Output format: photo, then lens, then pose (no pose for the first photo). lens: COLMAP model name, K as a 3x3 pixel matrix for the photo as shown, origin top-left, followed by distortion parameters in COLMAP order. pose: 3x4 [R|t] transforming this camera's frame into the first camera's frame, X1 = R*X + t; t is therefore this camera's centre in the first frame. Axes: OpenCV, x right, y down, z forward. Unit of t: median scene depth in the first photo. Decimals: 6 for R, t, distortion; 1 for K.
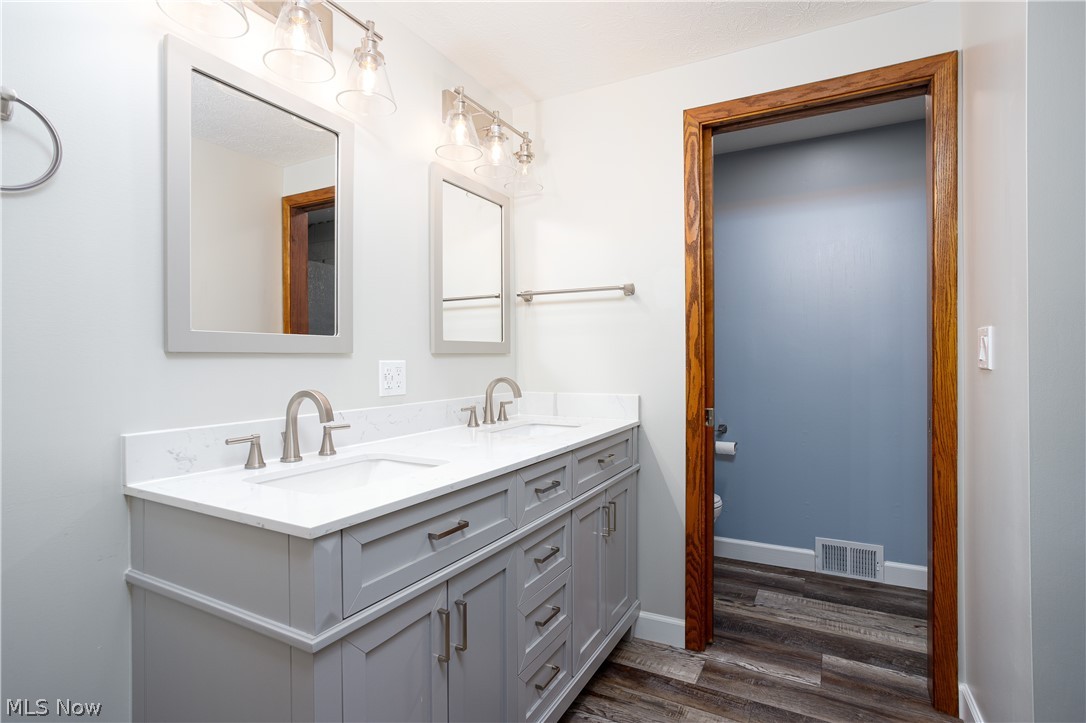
lens RADIAL K [[532.9, 0, 543.0], [0, 532.9, 361.5], [0, 0, 1]] dist [-0.000680, 0.001342]
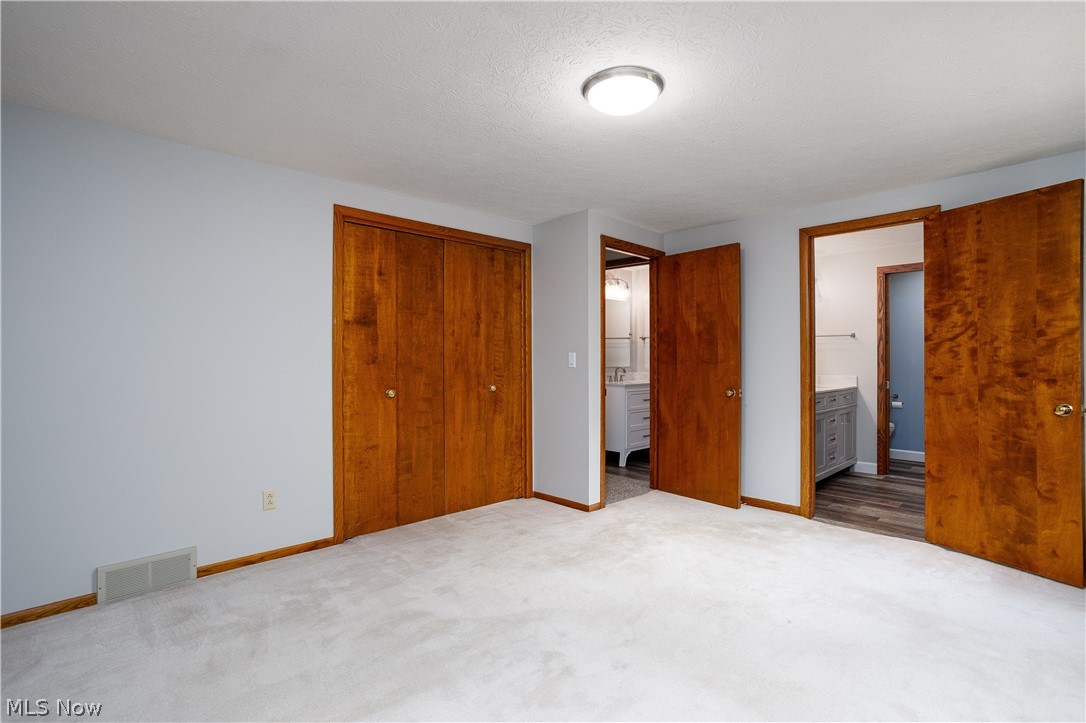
lens RADIAL K [[532.9, 0, 543.0], [0, 532.9, 361.5], [0, 0, 1]] dist [-0.000680, 0.001342]
pose [[0.961843, 0.002185, -0.273592, -0.584714], [-0.001724, 0.999997, 0.001925, -0.009922], [0.273595, -0.001380, 0.961844, -1.930394]]
